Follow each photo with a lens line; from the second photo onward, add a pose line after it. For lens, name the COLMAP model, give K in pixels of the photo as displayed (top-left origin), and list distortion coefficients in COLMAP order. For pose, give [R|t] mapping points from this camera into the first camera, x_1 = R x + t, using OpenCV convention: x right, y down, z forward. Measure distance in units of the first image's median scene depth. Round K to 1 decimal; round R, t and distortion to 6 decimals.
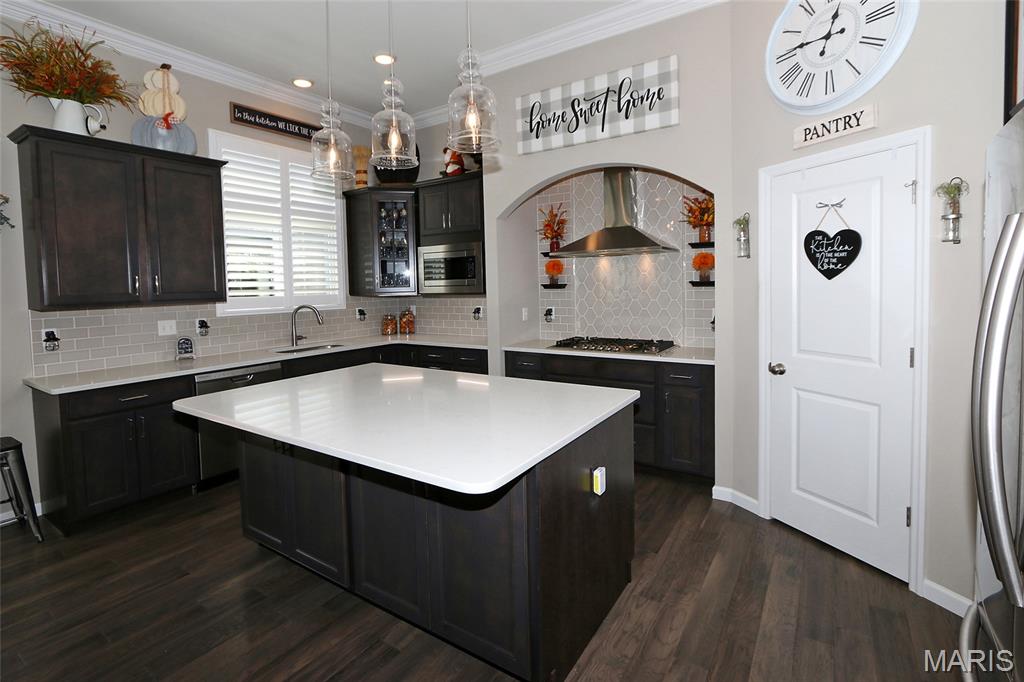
lens RADIAL K [[483.5, 0, 513.4], [0, 483.5, 302.8], [0, 0, 1]] dist [-0.016148, 0.002257]
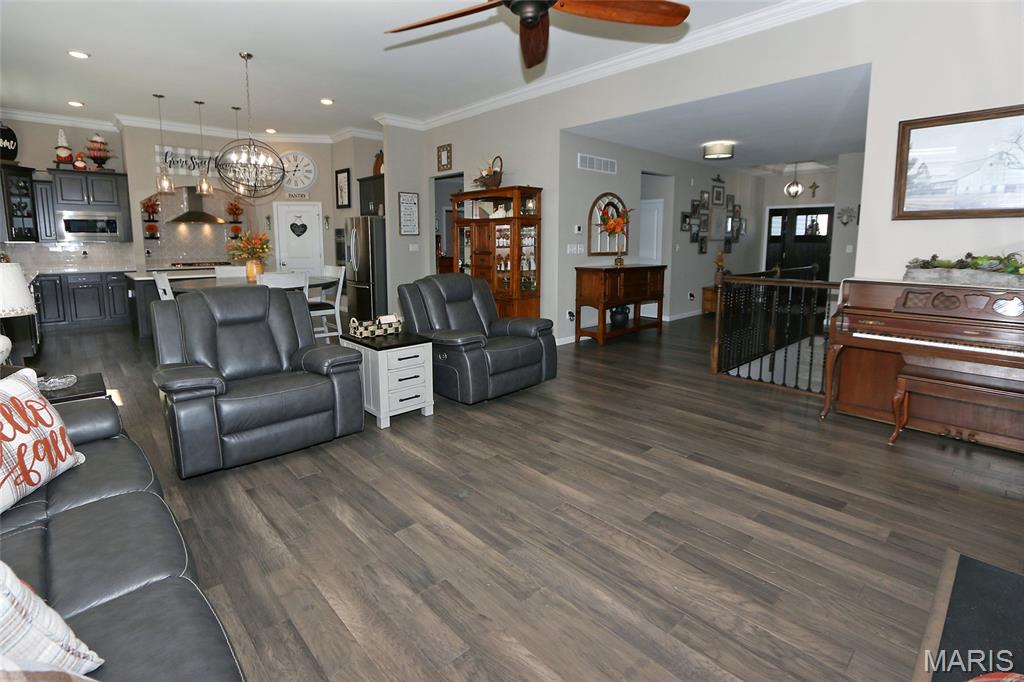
lens RADIAL K [[483.5, 0, 520.5], [0, 483.5, 303.6], [0, 0, 1]] dist [-0.016148, 0.002257]
pose [[0.253872, -0.104446, 0.961582, -1.770186], [0.029117, 0.994527, 0.100337, 0.096966], [-0.966799, 0.002525, 0.255524, -1.119665]]
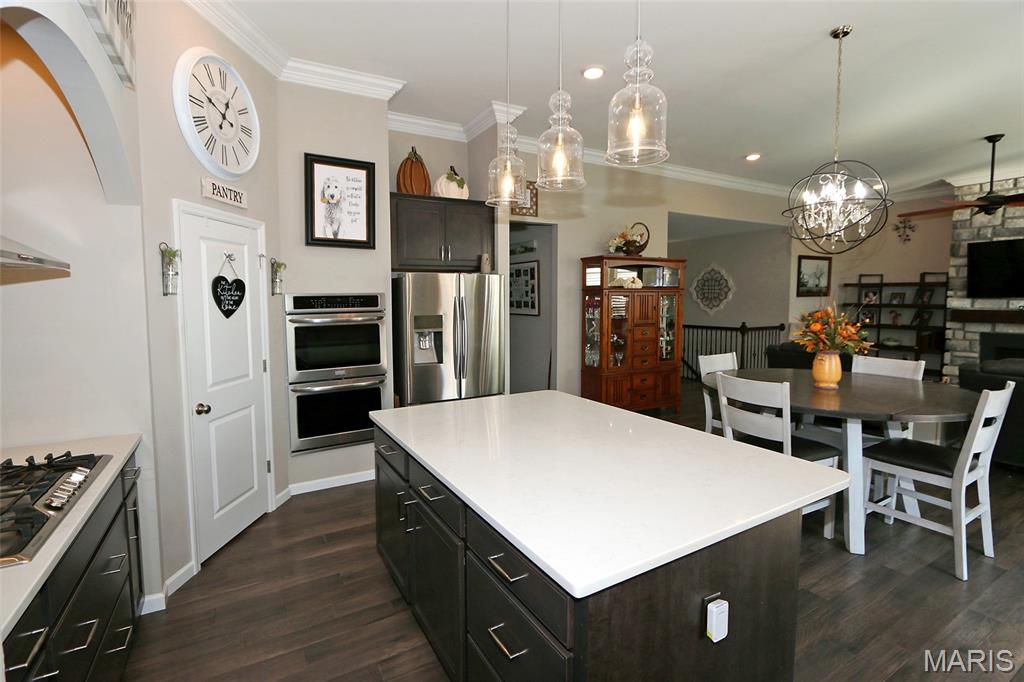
lens RADIAL K [[483.5, 0, 520.5], [0, 483.5, 332.5], [0, 0, 1]] dist [-0.016148, 0.002257]
pose [[-0.892732, -0.003402, 0.450576, -0.380702], [0.044231, 0.994480, 0.095143, -0.066323], [-0.448413, 0.104867, -0.887654, 1.222212]]
